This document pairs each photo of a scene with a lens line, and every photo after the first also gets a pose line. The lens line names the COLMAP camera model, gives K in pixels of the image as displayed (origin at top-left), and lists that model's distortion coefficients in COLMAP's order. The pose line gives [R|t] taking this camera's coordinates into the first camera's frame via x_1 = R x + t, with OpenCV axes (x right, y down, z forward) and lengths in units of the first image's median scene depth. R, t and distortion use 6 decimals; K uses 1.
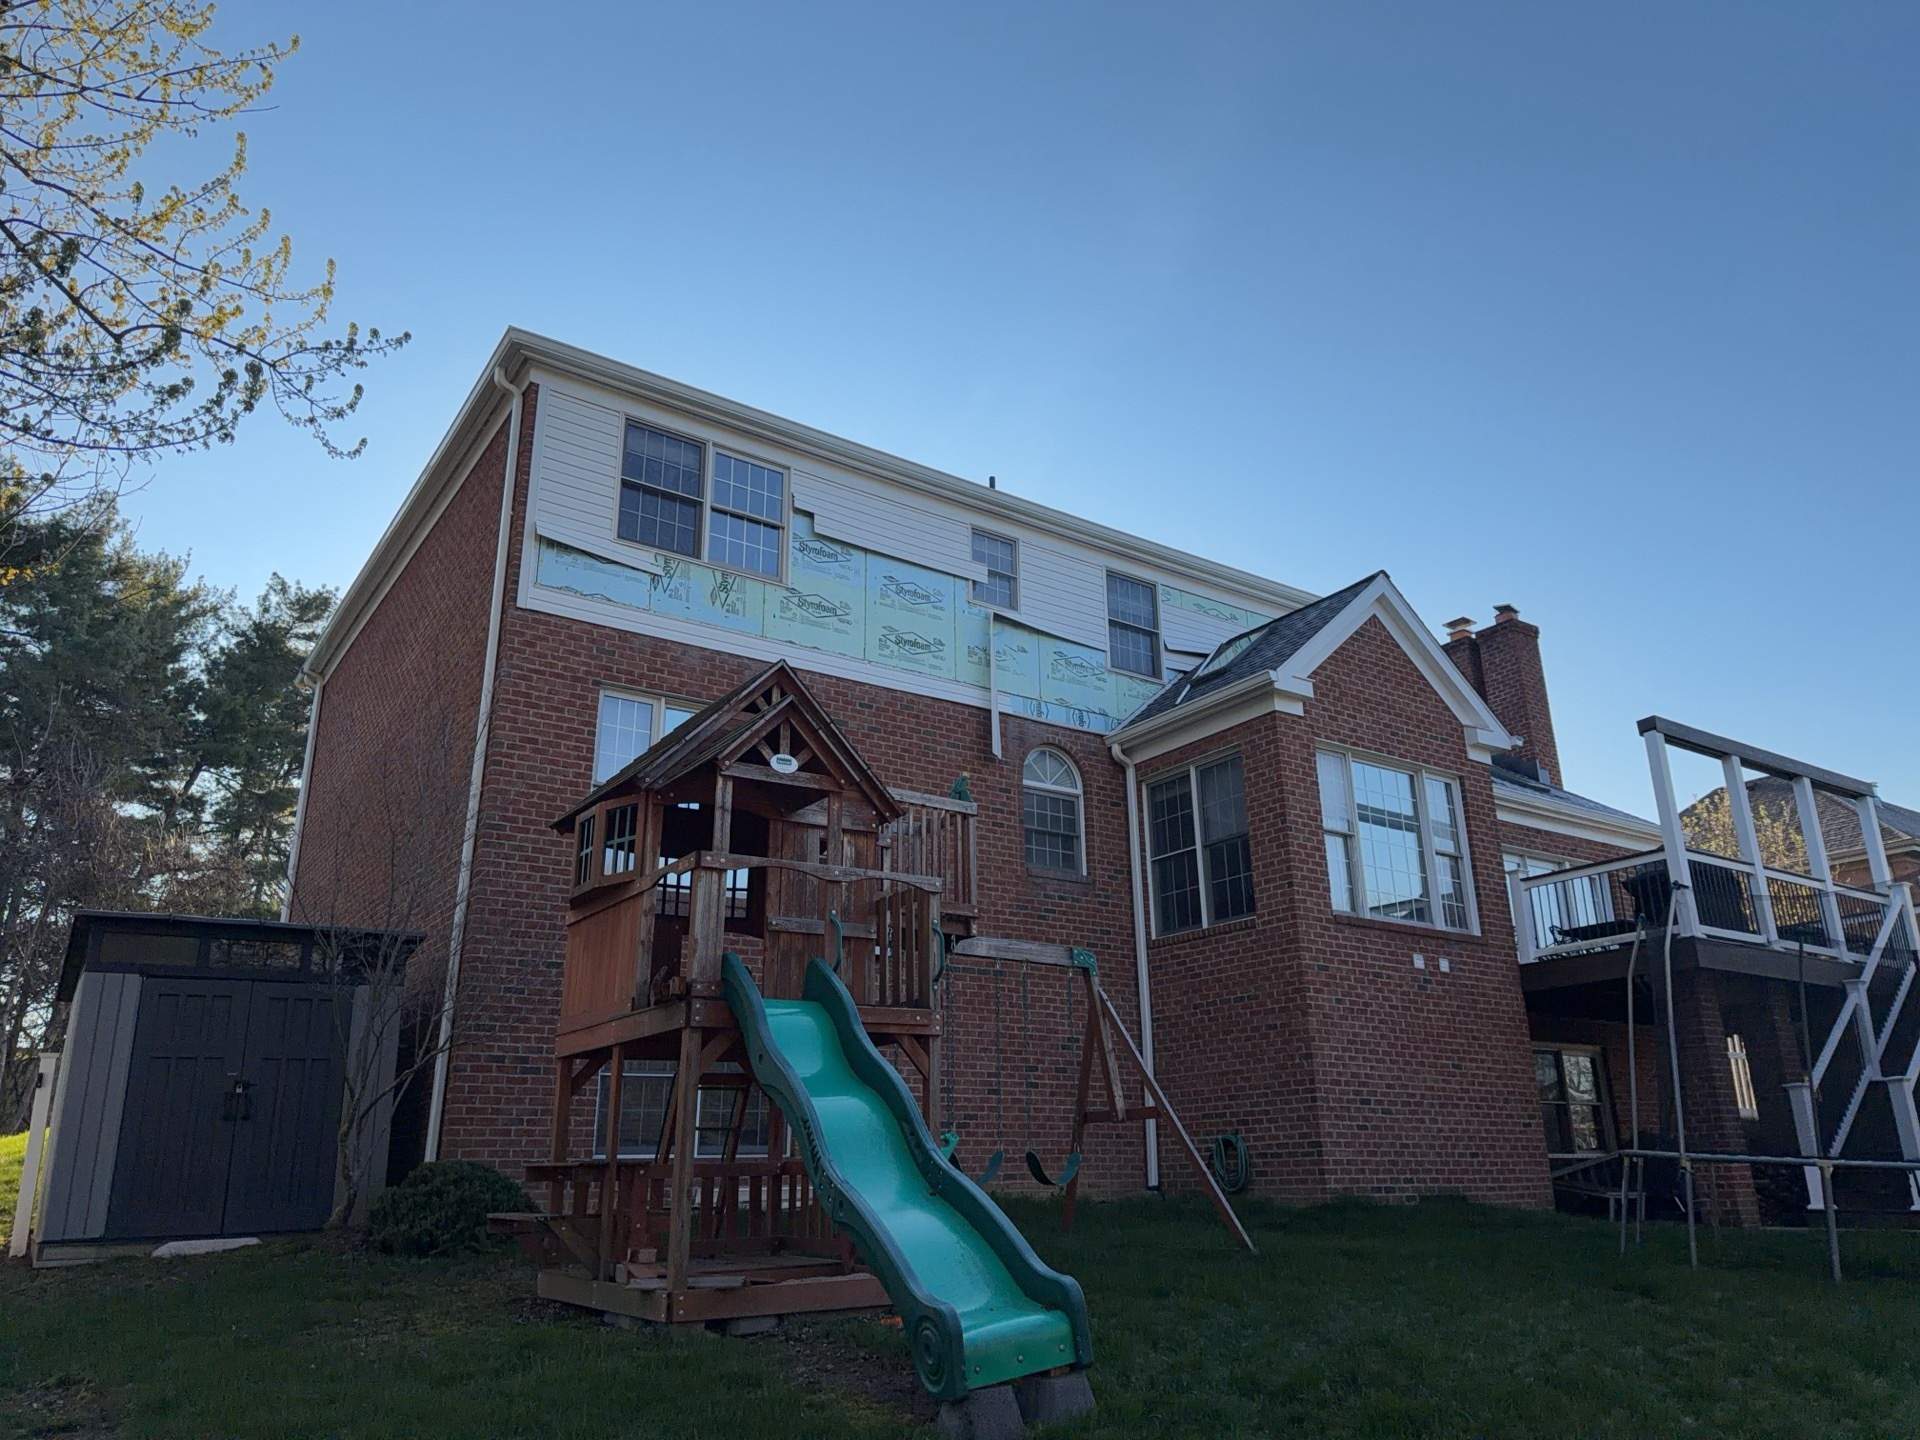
lens RADIAL K [[1330.7, 0, 960.4], [0, 1330.7, 706.1], [0, 0, 1]] dist [0.141448, -0.269975]
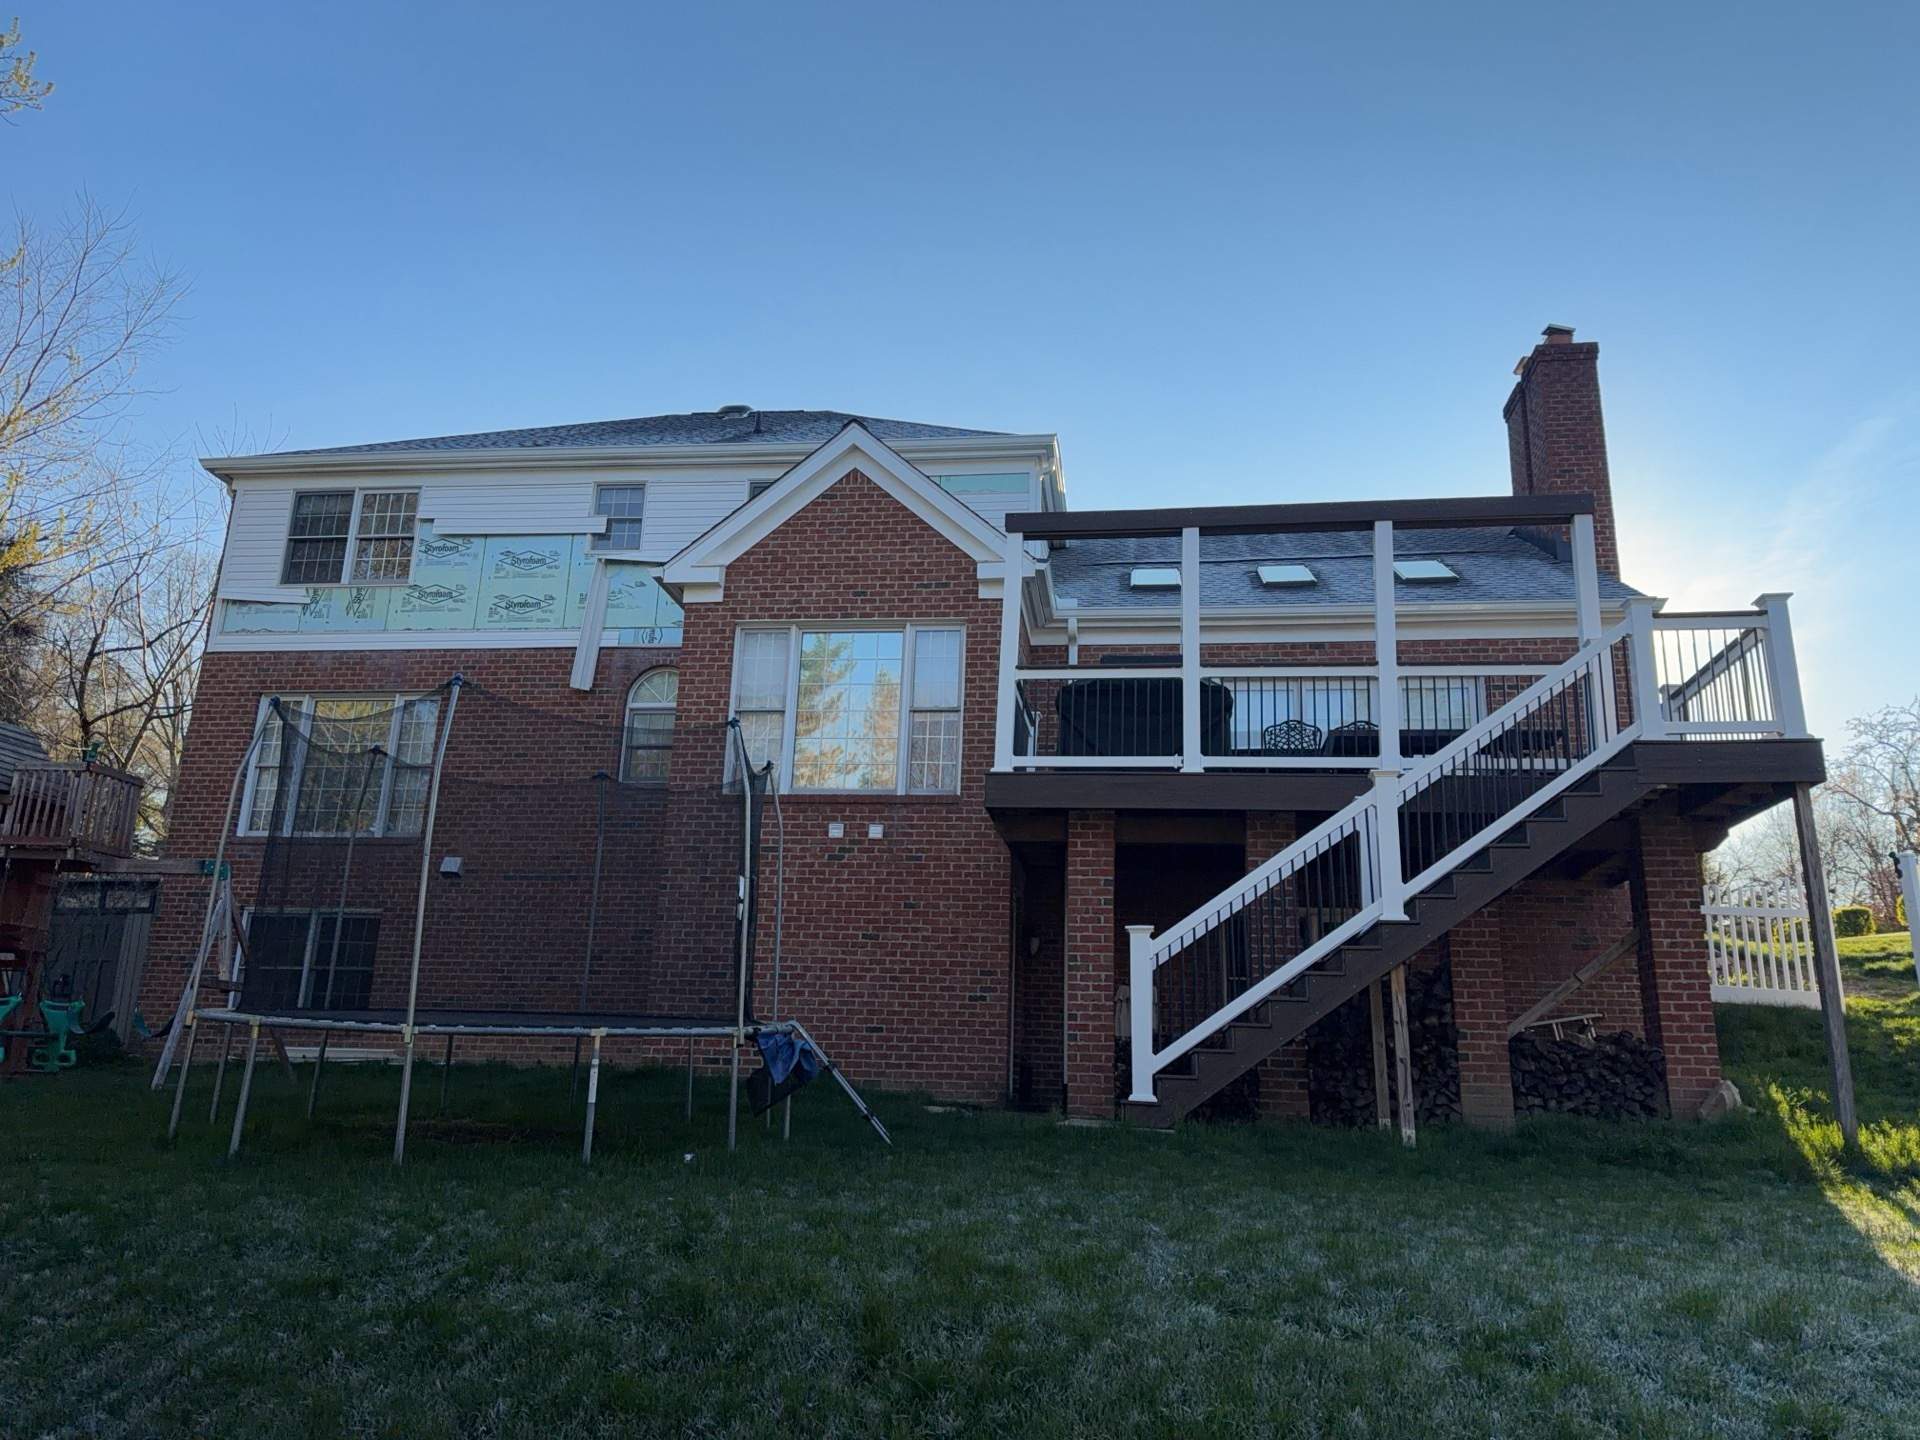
lens RADIAL K [[1357.6, 0, 929.5], [0, 1357.6, 718.4], [0, 0, 1]] dist [0.148176, -0.289225]
pose [[0.736983, -0.147119, -0.659706, 1.020898], [0.185167, 0.982630, -0.012276, 0.133310], [0.650053, -0.113109, 0.751424, 0.325049]]
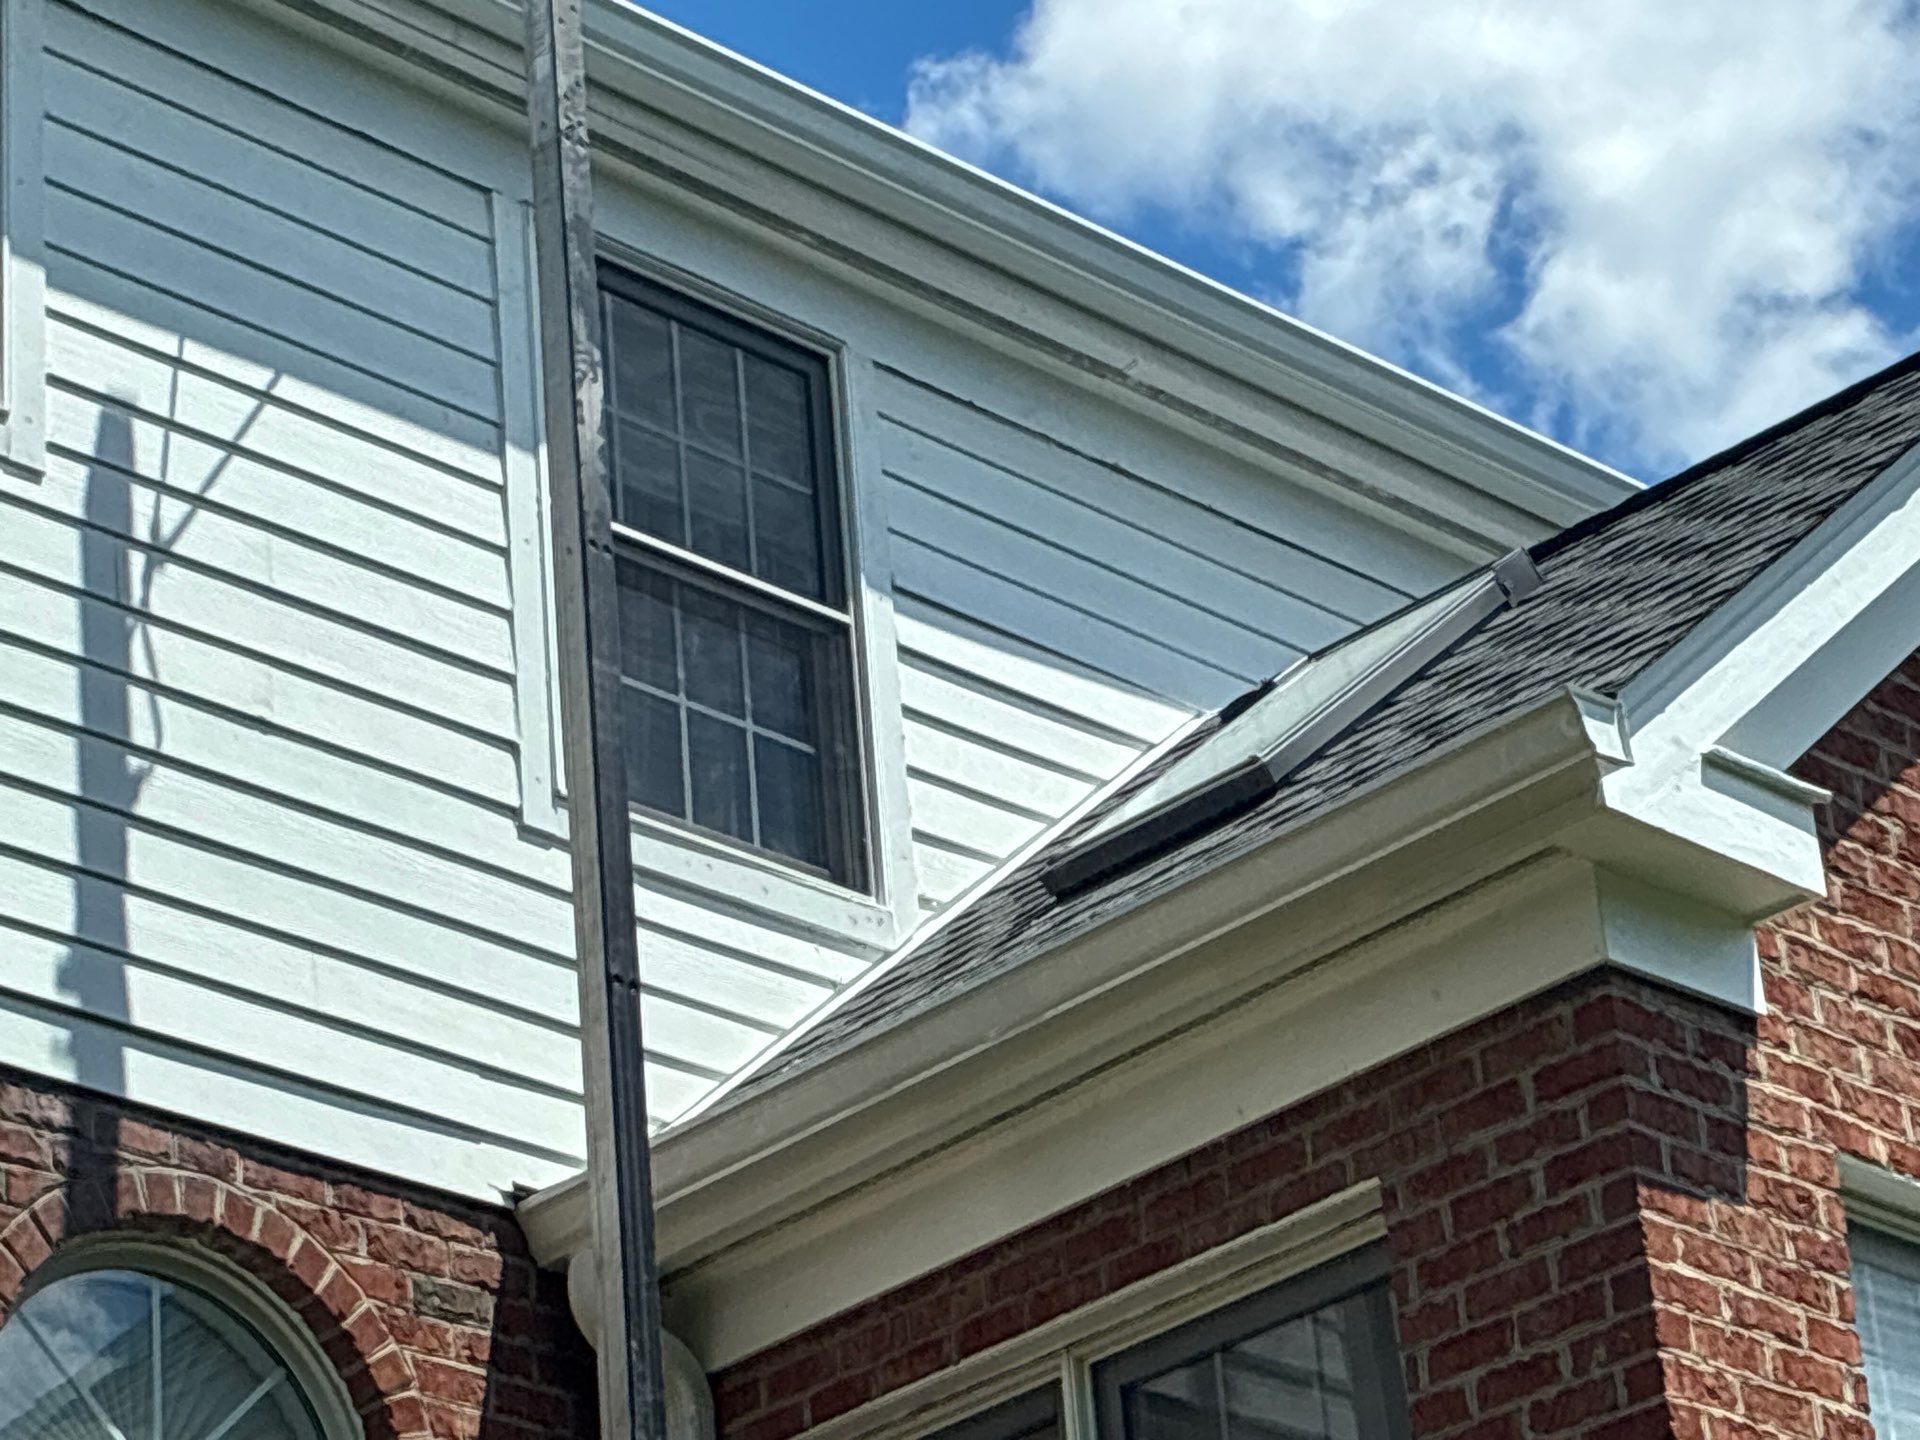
lens RADIAL K [[5592.1, 0, 960.0], [0, 5592.1, 720.0], [0, 0, 1]] dist [0.084453, 0.490749]
pose [[0.981835, 0.023726, 0.188248, 0.035486], [0.002963, 0.990112, -0.140246, 0.065968], [-0.189714, 0.138256, 0.972056, 0.365126]]
